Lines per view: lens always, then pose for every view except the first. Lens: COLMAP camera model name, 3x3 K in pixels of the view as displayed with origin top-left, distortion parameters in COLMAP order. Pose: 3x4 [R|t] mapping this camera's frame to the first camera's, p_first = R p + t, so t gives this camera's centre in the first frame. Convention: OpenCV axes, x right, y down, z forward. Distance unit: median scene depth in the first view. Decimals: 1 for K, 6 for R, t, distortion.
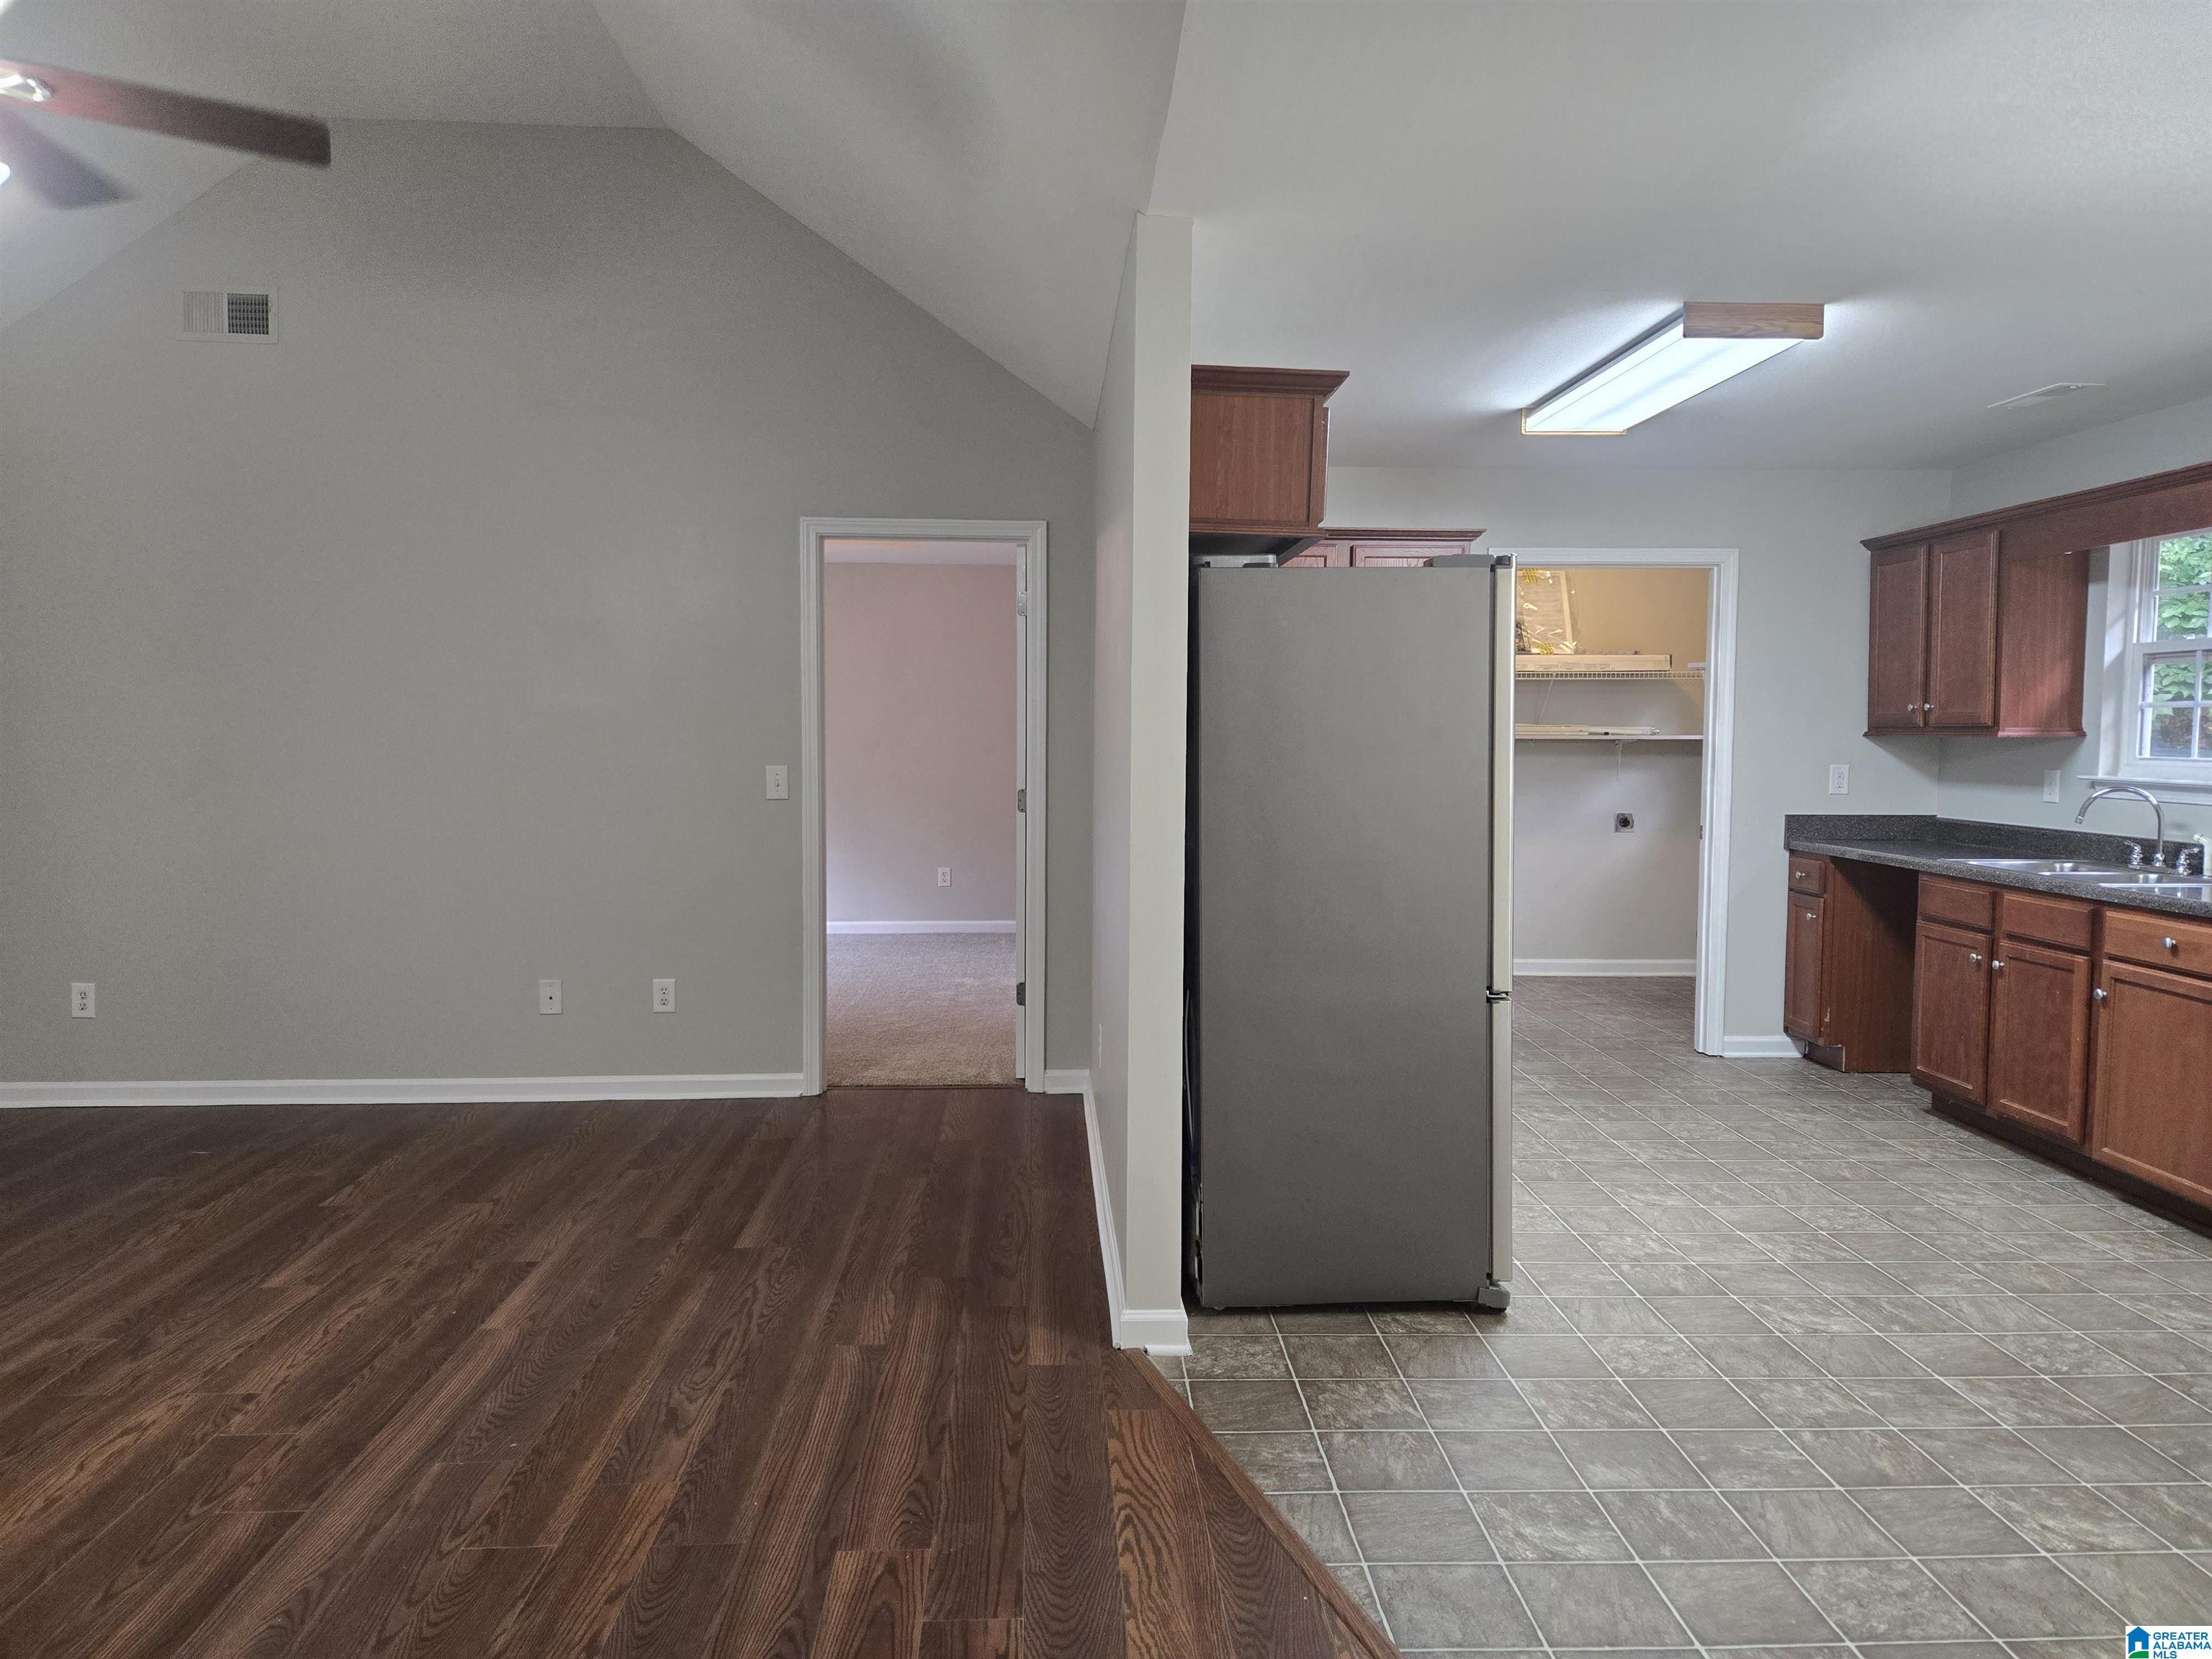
lens RADIAL K [[1488.1, 0, 1106.0], [0, 1488.1, 829.5], [0, 0, 1]] dist [0.074515, -0.067288]
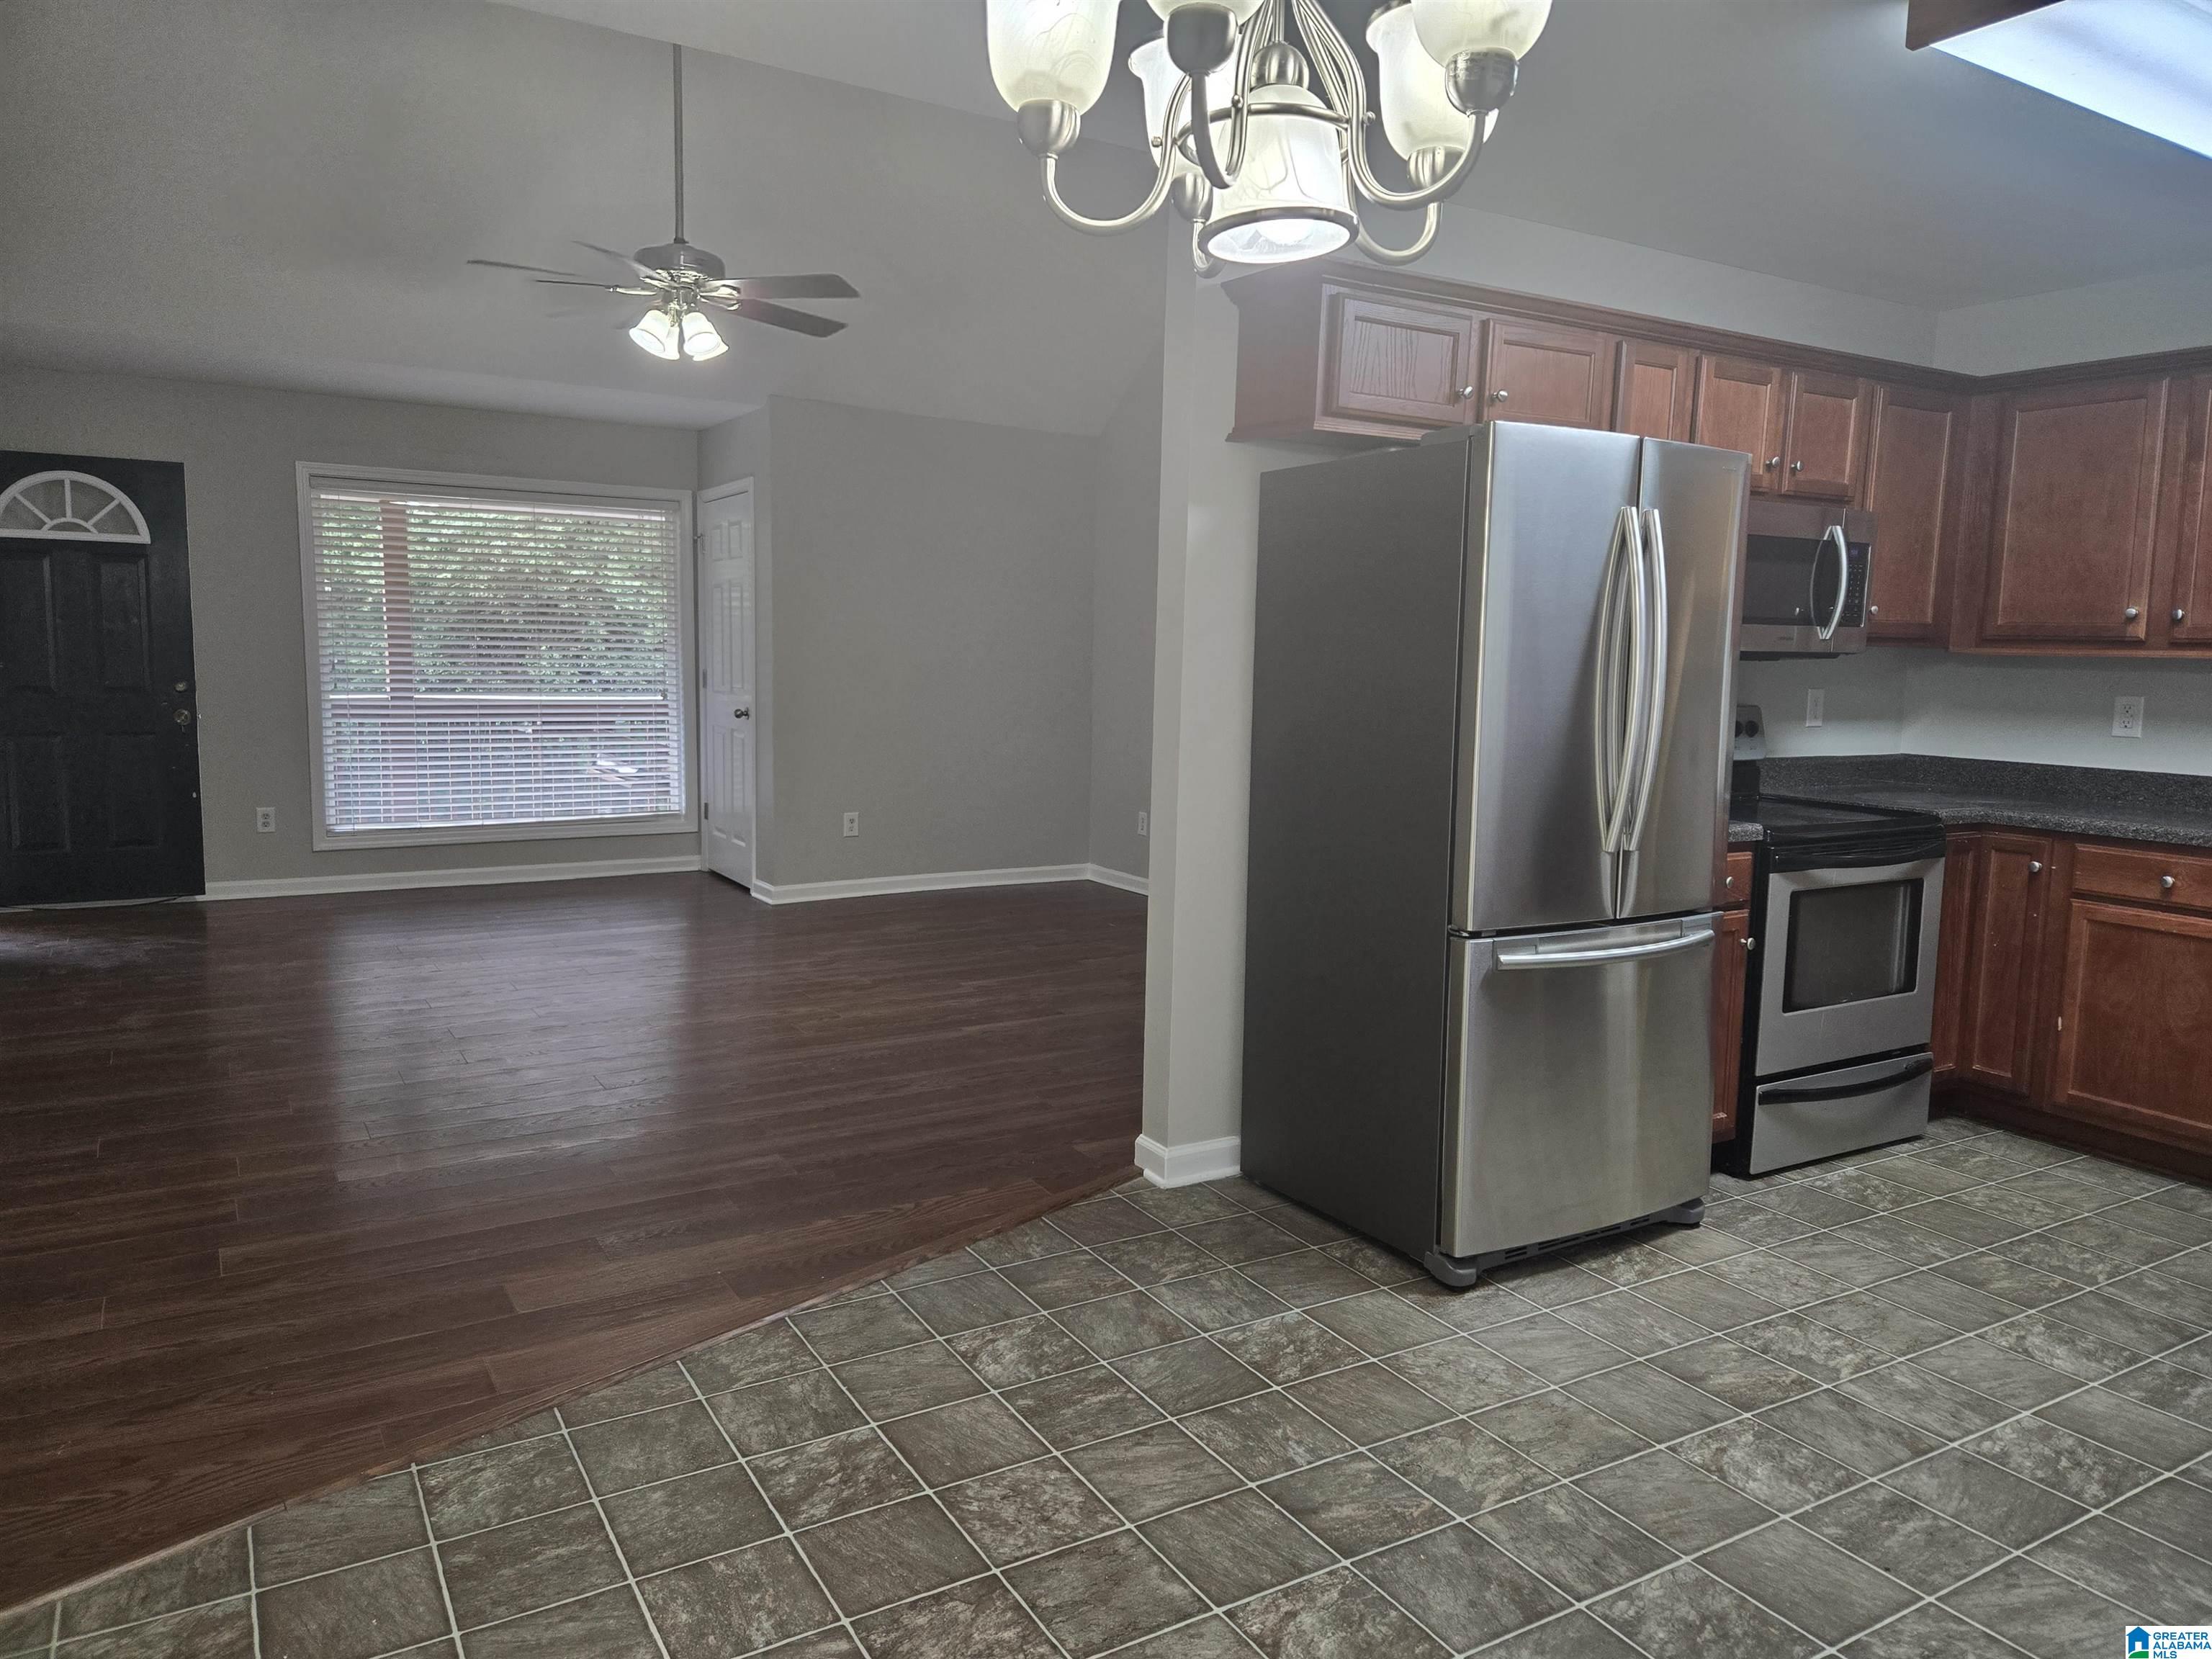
lens RADIAL K [[1488.1, 0, 1106.0], [0, 1488.1, 829.5], [0, 0, 1]] dist [0.074515, -0.067288]
pose [[0.476343, 0.115364, -0.871659, 0.952384], [-0.079665, 0.992940, 0.087881, -0.011271], [0.875643, 0.027579, 0.482170, 0.404794]]
